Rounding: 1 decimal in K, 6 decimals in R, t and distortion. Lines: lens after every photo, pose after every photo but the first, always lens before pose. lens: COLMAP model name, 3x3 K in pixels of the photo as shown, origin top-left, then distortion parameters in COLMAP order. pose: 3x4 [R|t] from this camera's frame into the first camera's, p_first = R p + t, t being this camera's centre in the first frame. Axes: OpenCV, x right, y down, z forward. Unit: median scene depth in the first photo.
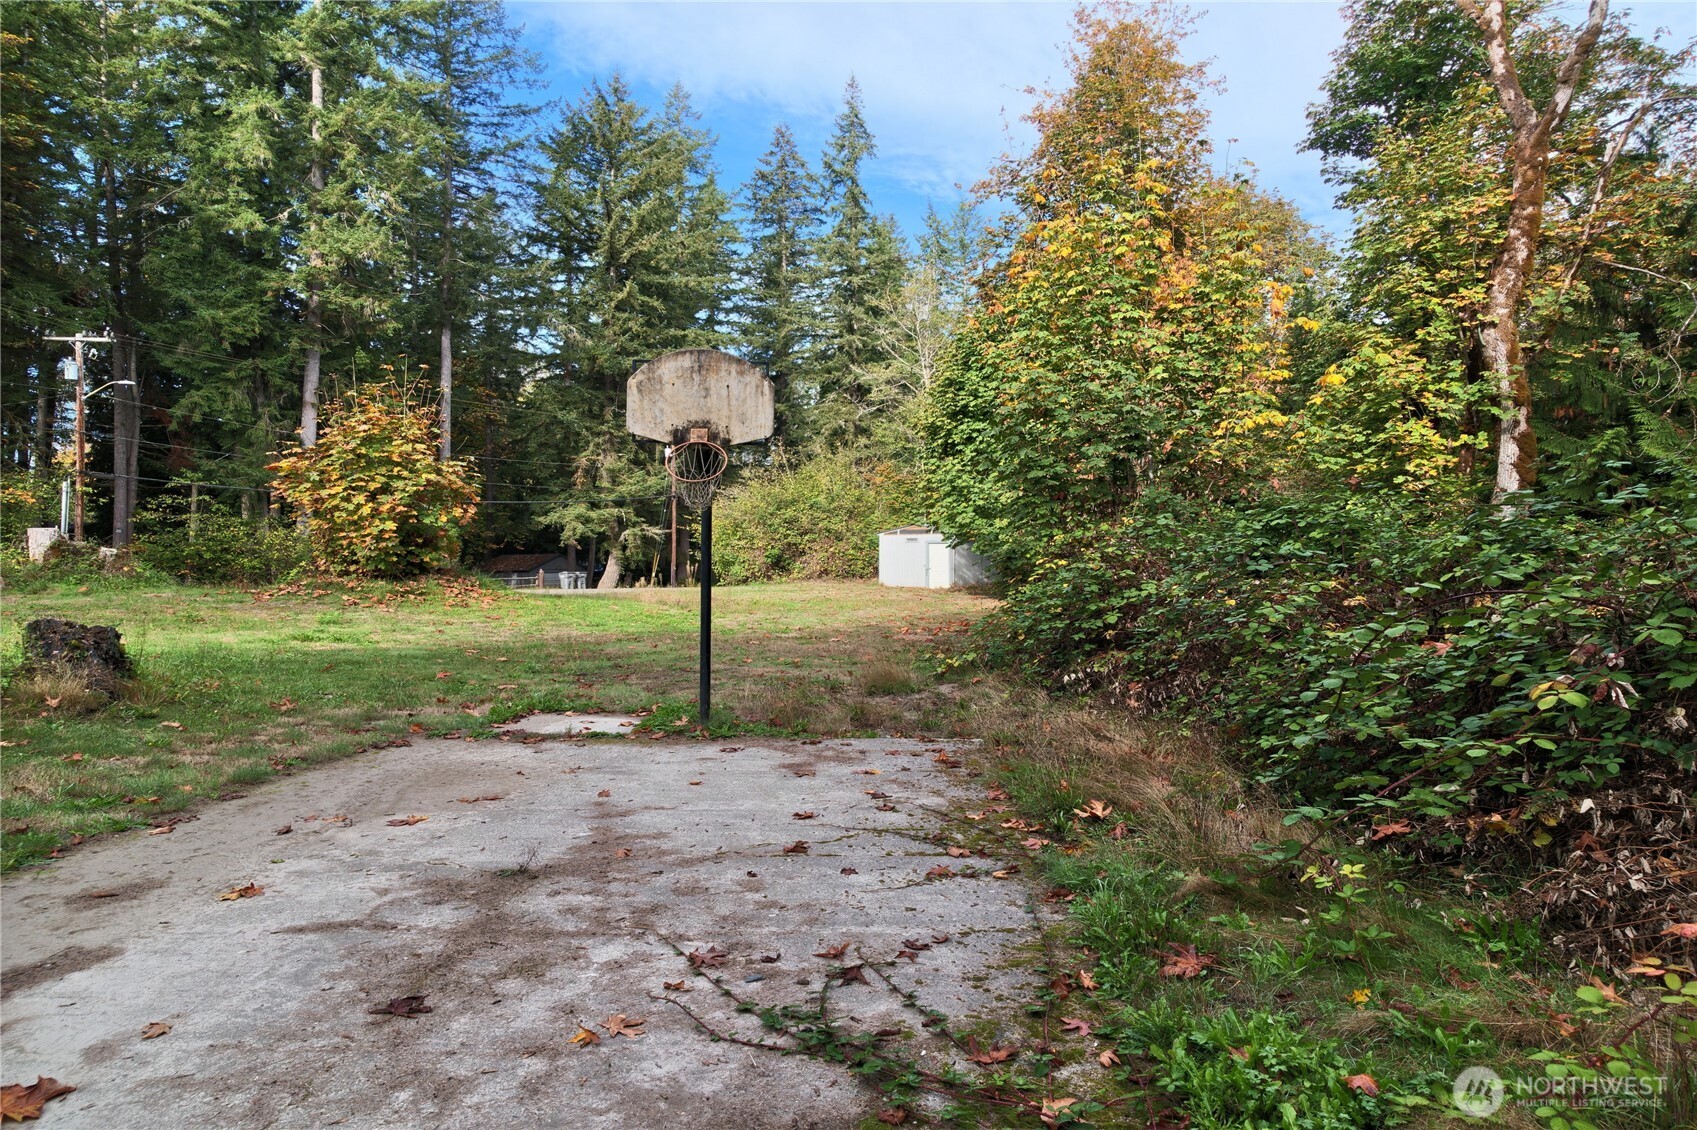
lens RADIAL K [[1059.0, 0, 847.6], [0, 1059.0, 565.5], [0, 0, 1]] dist [-0.019543, 0.007516]
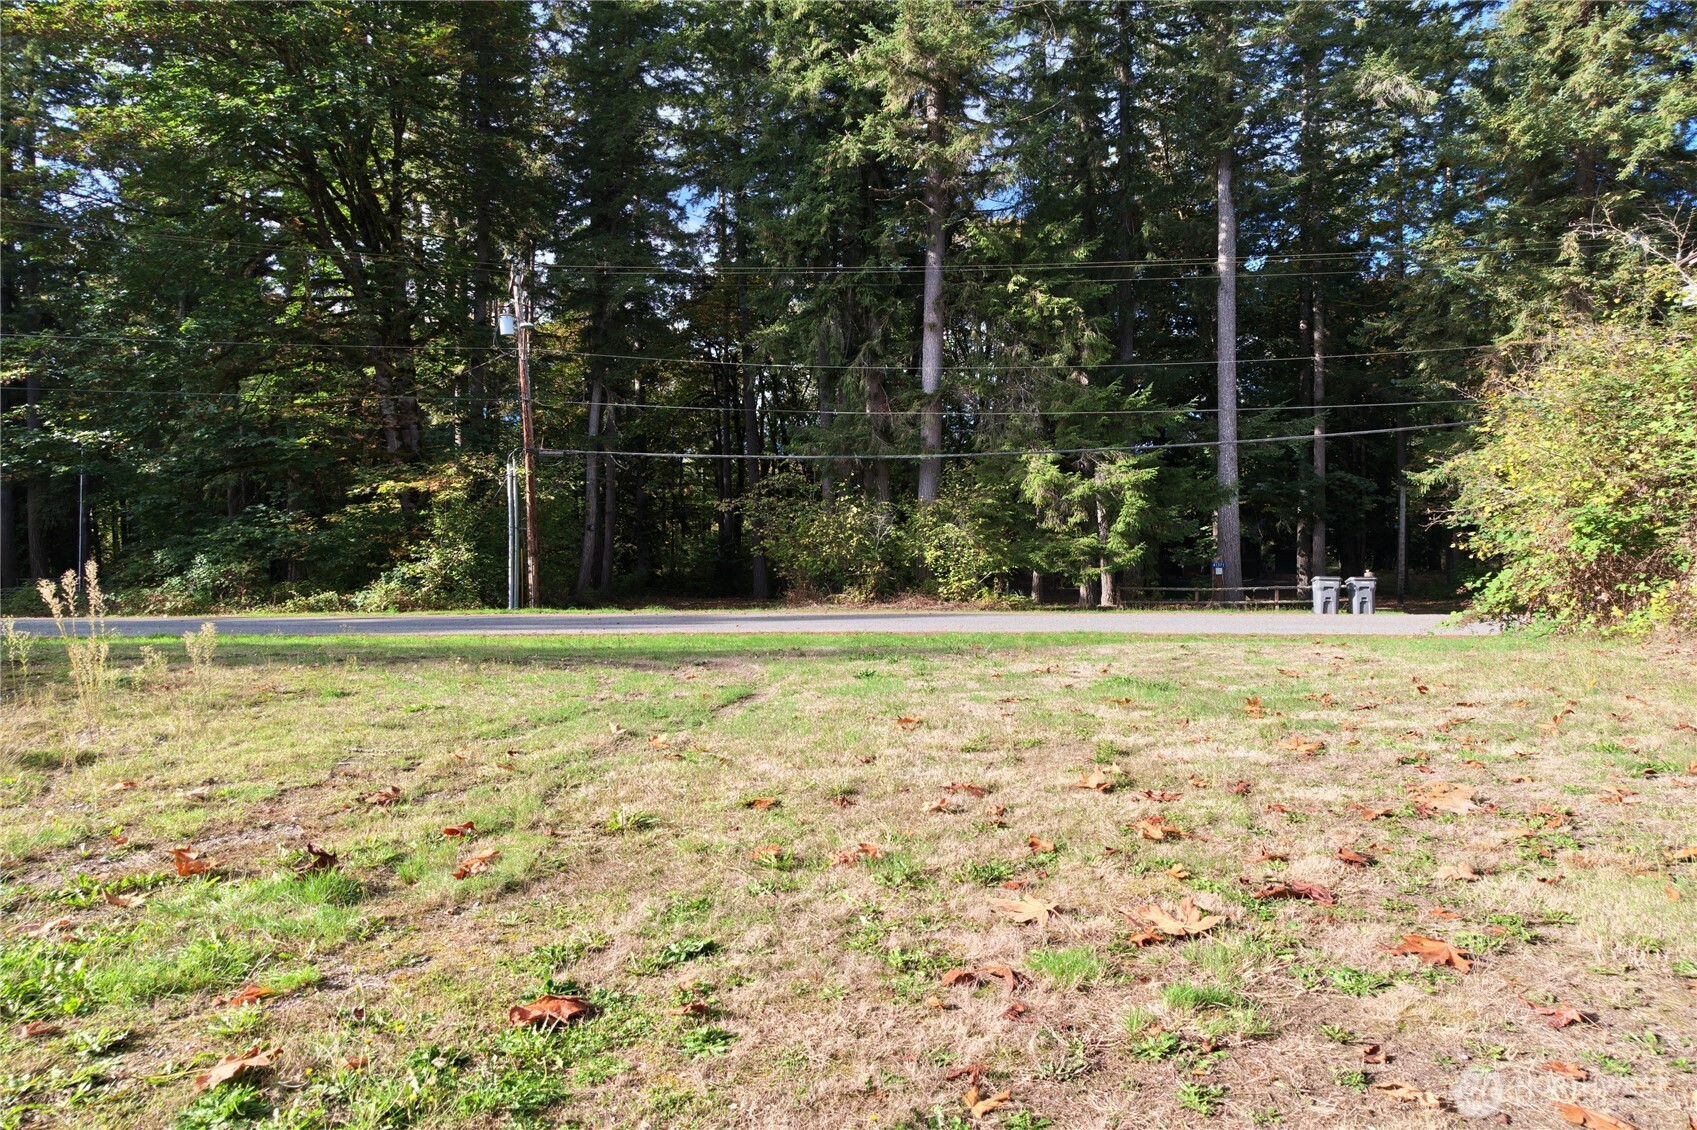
lens RADIAL K [[1059.0, 0, 844.7], [0, 1059.0, 569.3], [0, 0, 1]] dist [-0.019543, 0.007516]
pose [[0.442099, -0.000756, -0.896966, 0.079801], [0.005978, 0.999980, 0.002103, 0.000482], [0.896946, -0.006292, 0.442095, 0.711312]]
